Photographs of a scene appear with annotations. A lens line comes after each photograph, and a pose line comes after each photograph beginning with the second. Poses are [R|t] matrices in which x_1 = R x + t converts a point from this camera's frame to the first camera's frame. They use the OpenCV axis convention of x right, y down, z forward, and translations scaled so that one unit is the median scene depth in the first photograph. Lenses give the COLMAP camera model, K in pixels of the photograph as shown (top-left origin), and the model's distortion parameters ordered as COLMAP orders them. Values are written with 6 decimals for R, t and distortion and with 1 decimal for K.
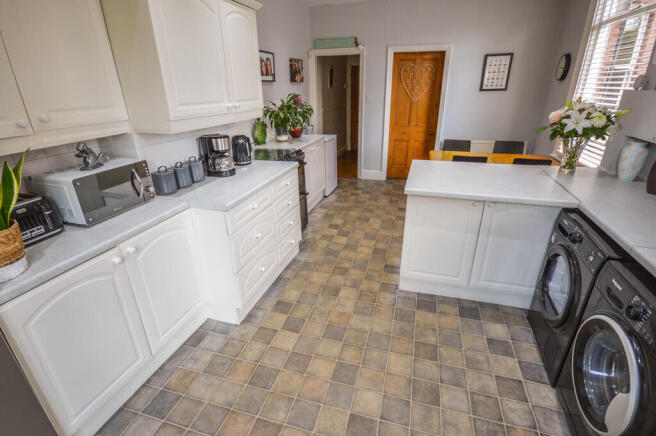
lens RADIAL K [[314.9, 0, 328.0], [0, 314.9, 218.0], [0, 0, 1]] dist [-0.002850, -0.000140]
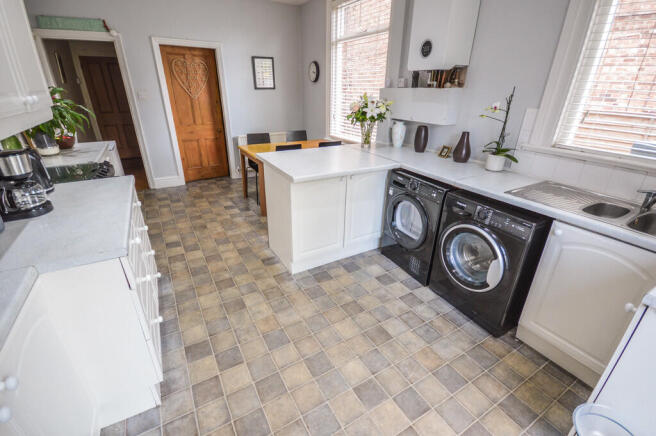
lens RADIAL K [[295.2, 0, 328.0], [0, 295.2, 218.0], [0, 0, 1]] dist [0.000330, -0.000836]
pose [[0.684123, -0.274104, 0.675901, -0.305744], [0.261118, 0.957318, 0.123936, -0.046018], [-0.681024, 0.091702, 0.726497, 0.173056]]
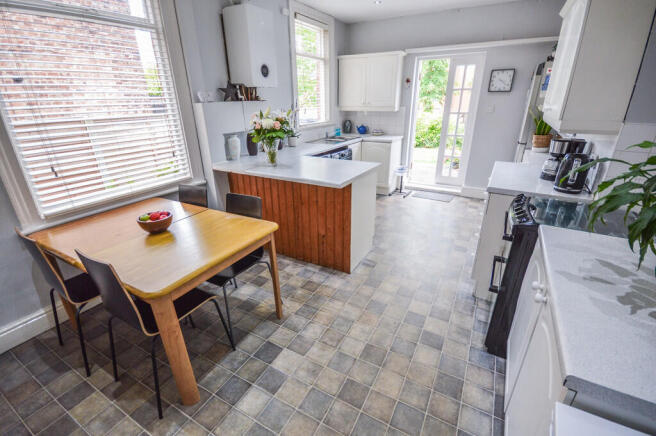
lens RADIAL K [[295.2, 0, 328.0], [0, 295.2, 218.0], [0, 0, 1]] dist [0.000330, -0.000836]
pose [[-0.973701, -0.059676, 0.219876, 0.137523], [0.113469, 0.709857, 0.695145, -0.733476], [-0.197564, 0.701813, -0.684417, 1.759916]]
